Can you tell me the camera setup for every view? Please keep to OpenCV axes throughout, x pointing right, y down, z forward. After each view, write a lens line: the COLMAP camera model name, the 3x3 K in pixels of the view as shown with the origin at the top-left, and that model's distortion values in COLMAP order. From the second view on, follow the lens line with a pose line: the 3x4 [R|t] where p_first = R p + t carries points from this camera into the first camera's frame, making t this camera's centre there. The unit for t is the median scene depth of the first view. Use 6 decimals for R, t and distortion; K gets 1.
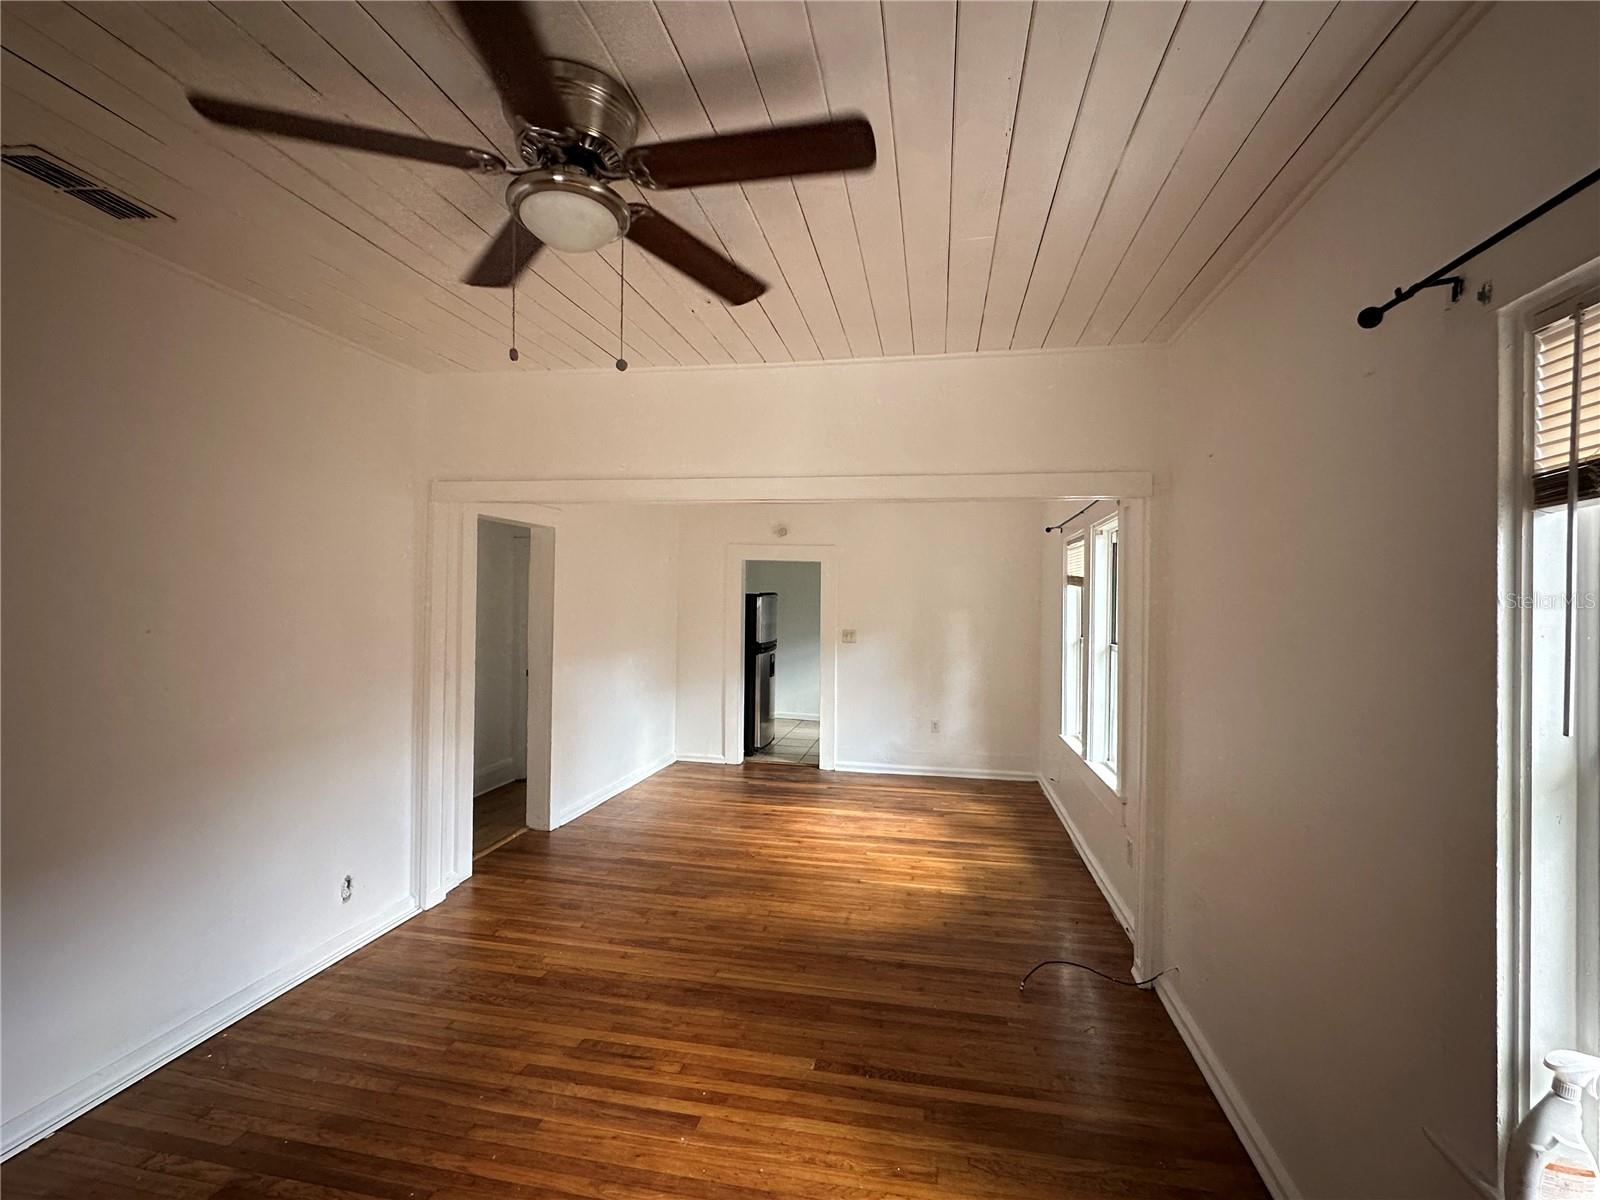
lens RADIAL K [[749.9, 0, 800.0], [0, 749.9, 600.0], [0, 0, 1]] dist [-0.003348, 0.000076]
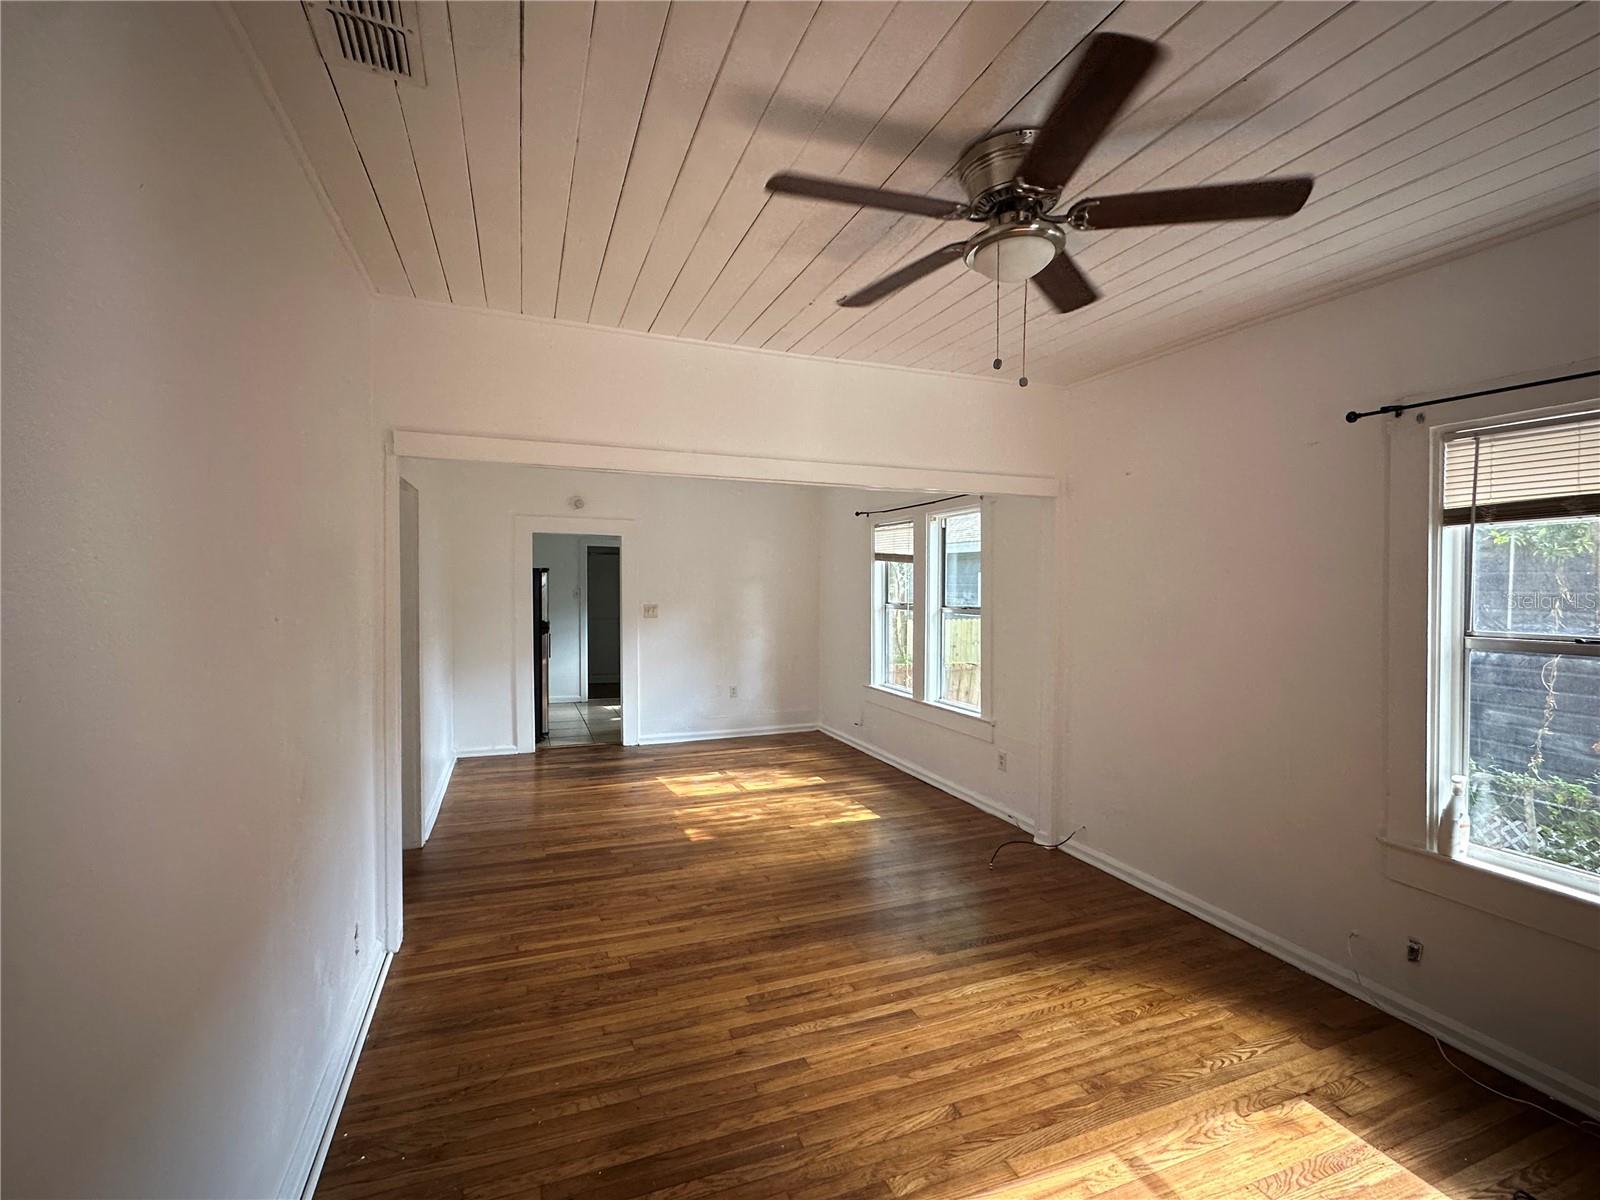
lens RADIAL K [[755.9, 0, 800.0], [0, 755.9, 600.0], [0, 0, 1]] dist [-0.007868, 0.000070]
pose [[0.836145, -0.024487, 0.547961, -0.589461], [0.007239, 0.999409, 0.033615, 0.001584], [-0.548460, -0.024140, 0.835828, 0.073979]]
